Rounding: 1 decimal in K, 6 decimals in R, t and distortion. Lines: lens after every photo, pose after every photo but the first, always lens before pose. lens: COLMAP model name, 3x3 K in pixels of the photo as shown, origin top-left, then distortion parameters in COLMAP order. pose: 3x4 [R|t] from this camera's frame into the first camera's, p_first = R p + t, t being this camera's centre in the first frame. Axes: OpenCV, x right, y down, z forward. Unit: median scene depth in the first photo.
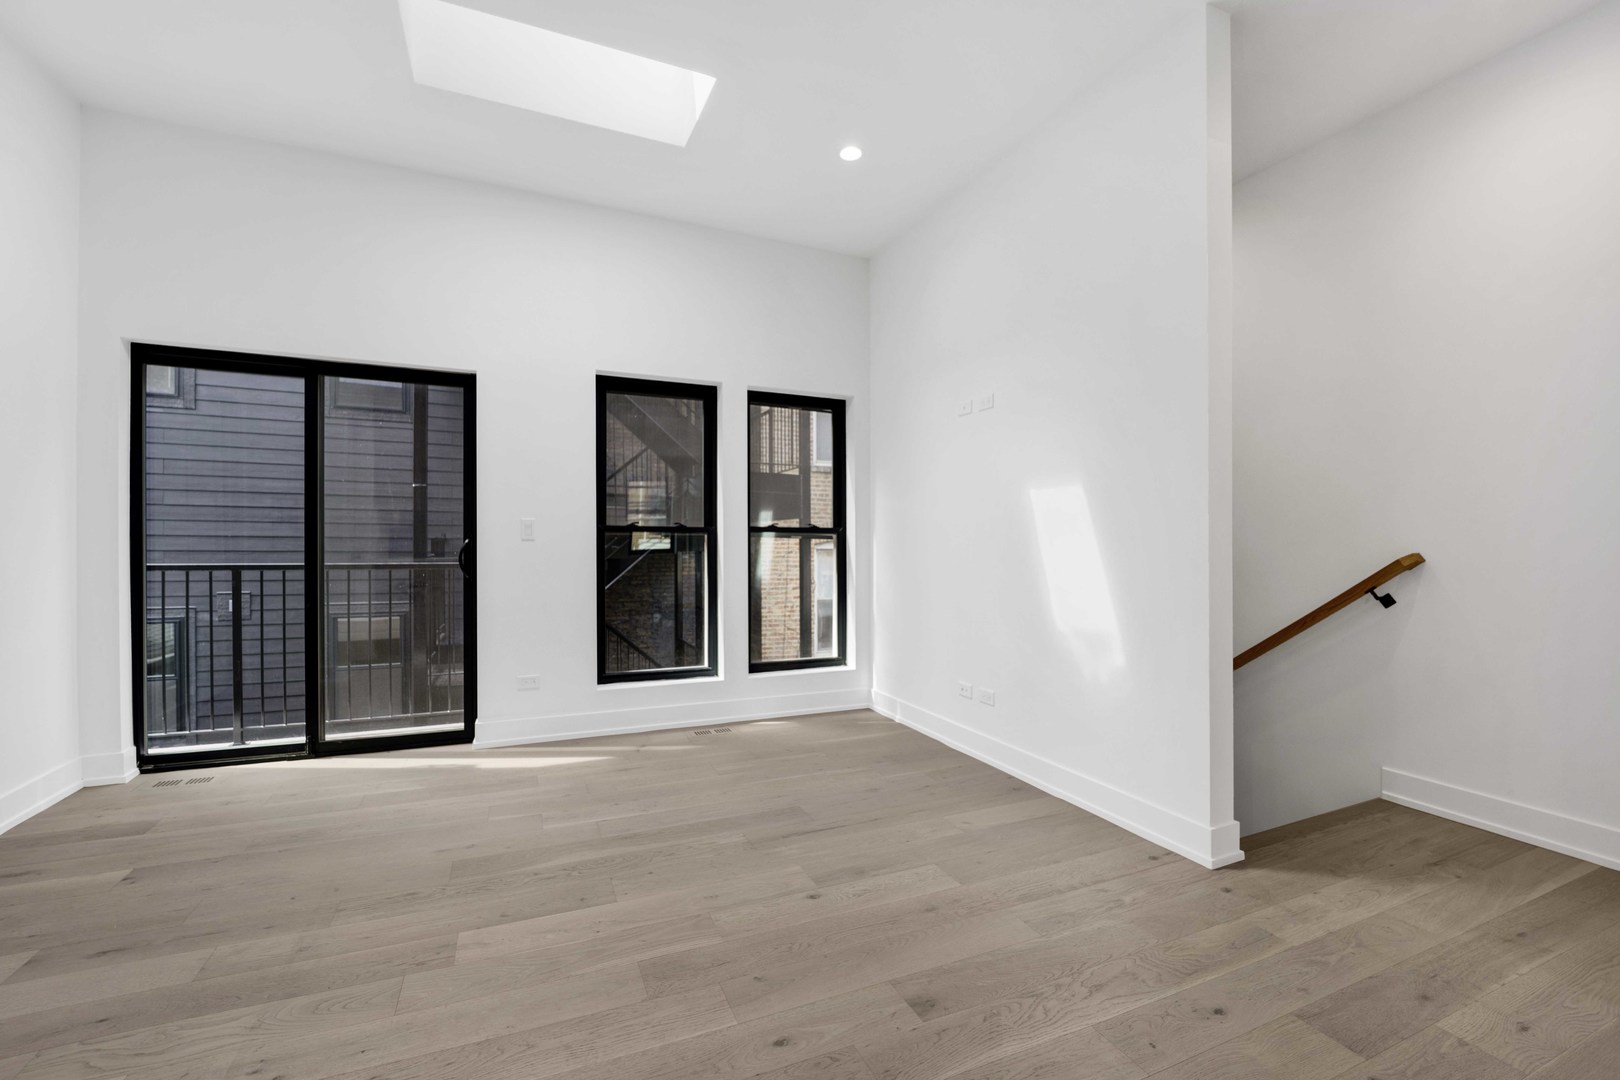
lens RADIAL K [[670.2, 0, 832.4], [0, 670.2, 542.9], [0, 0, 1]] dist [-0.021755, -0.000590]
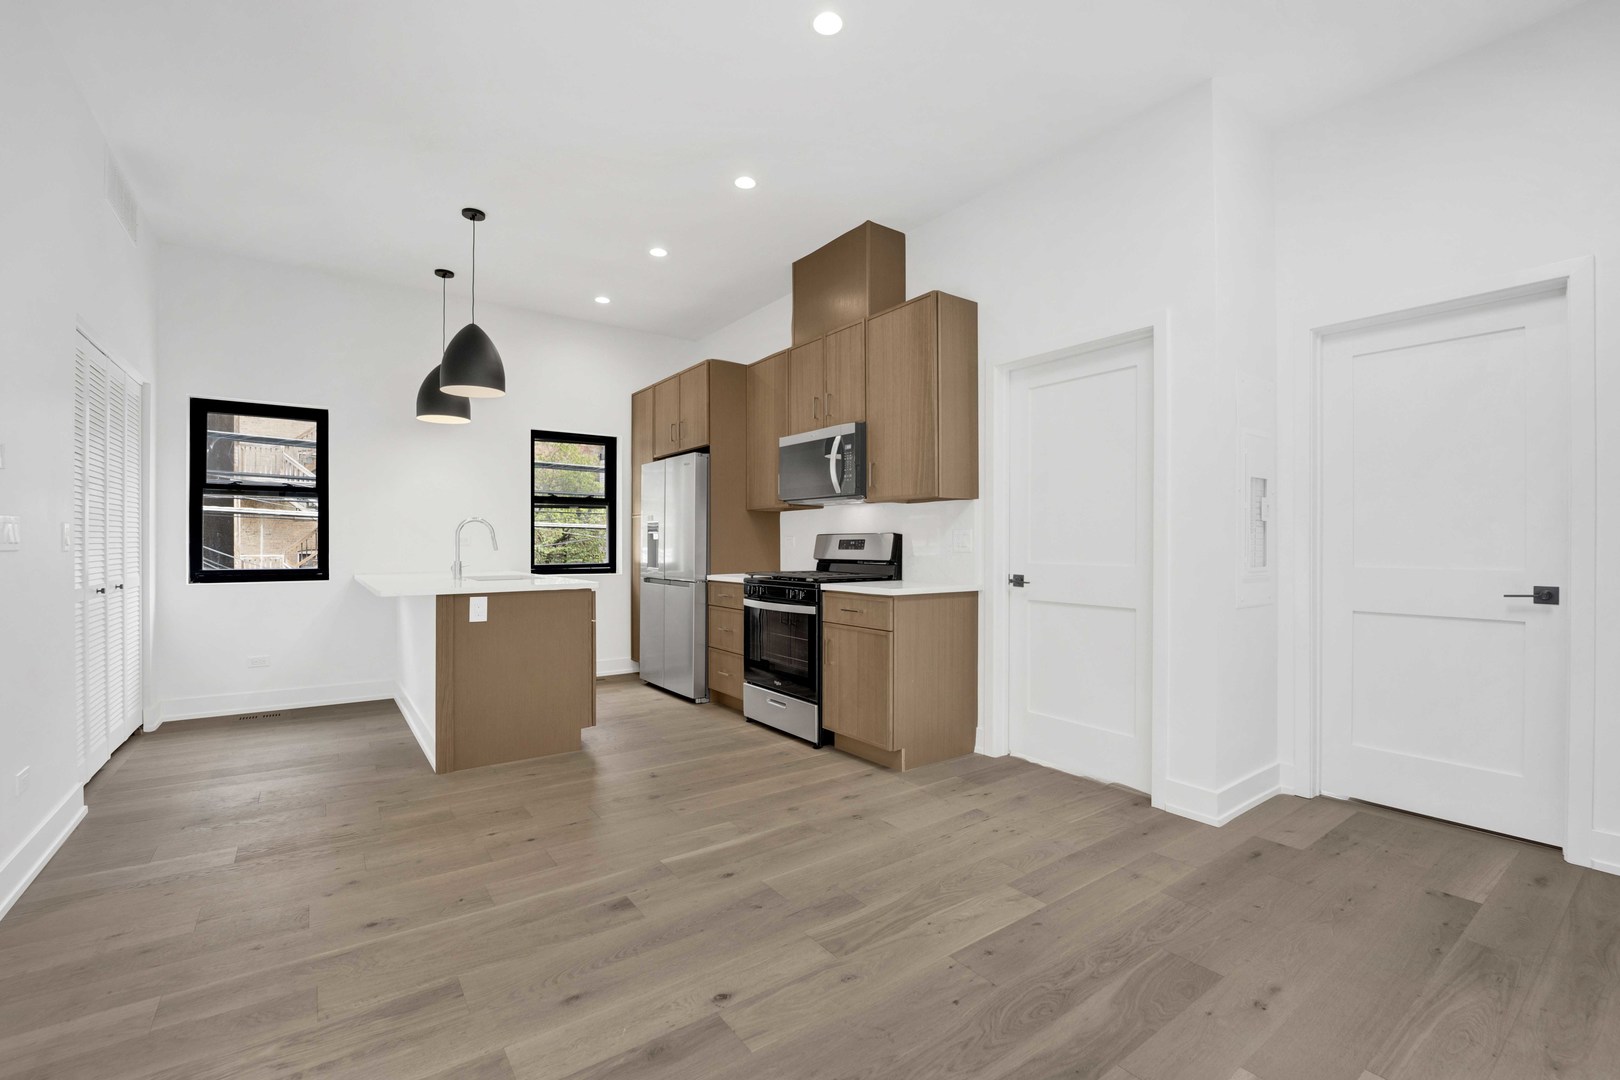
lens RADIAL K [[674.1, 0, 815.8], [0, 674.1, 539.7], [0, 0, 1]] dist [-0.021973, -0.000445]
pose [[-0.981452, -0.005133, -0.191641, 0.016094], [-0.004395, 0.999981, -0.004276, -0.000346], [0.191659, -0.003354, -0.981456, 1.742765]]
